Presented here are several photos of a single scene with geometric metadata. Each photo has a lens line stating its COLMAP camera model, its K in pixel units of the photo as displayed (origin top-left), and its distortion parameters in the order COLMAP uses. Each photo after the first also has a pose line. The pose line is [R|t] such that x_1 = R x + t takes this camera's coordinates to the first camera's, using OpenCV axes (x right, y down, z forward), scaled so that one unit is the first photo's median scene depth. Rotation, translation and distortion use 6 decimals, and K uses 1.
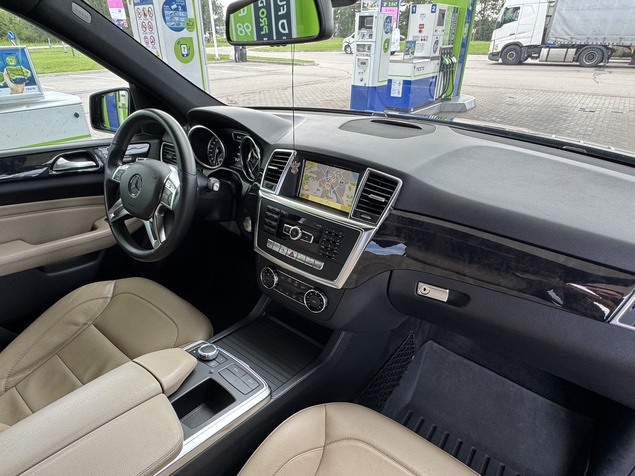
lens RADIAL K [[367.9, 0, 311.9], [0, 367.9, 238.9], [0, 0, 1]] dist [0.003330, -0.006373]
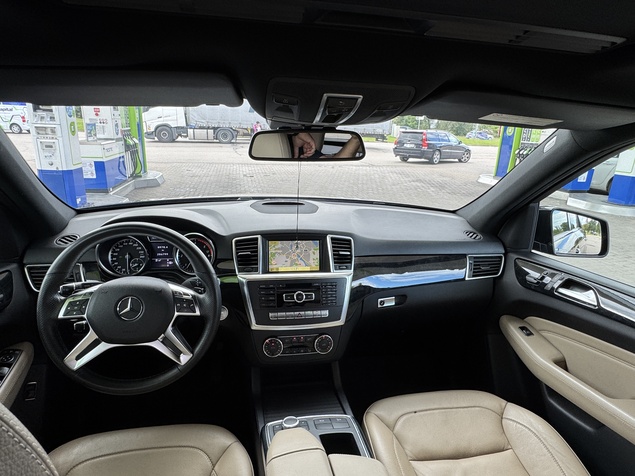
lens RADIAL K [[367.9, 0, 314.0], [0, 367.9, 236.8], [0, 0, 1]] dist [0.003330, -0.006373]
pose [[0.660292, -0.194485, 0.725390, -0.128818], [0.326690, 0.944095, -0.044250, -0.019987], [-0.676231, 0.266196, 0.686914, 0.008680]]
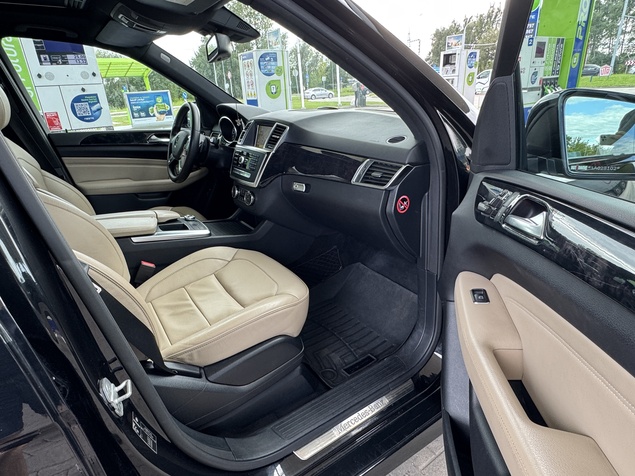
lens RADIAL K [[367.9, 0, 316.5], [0, 367.9, 239.9], [0, 0, 1]] dist [0.003330, -0.006373]
pose [[0.951338, 0.059619, -0.302326, 0.130152], [-0.091502, 0.991508, -0.092405, 0.075186], [0.294250, 0.115571, 0.948715, -0.085322]]
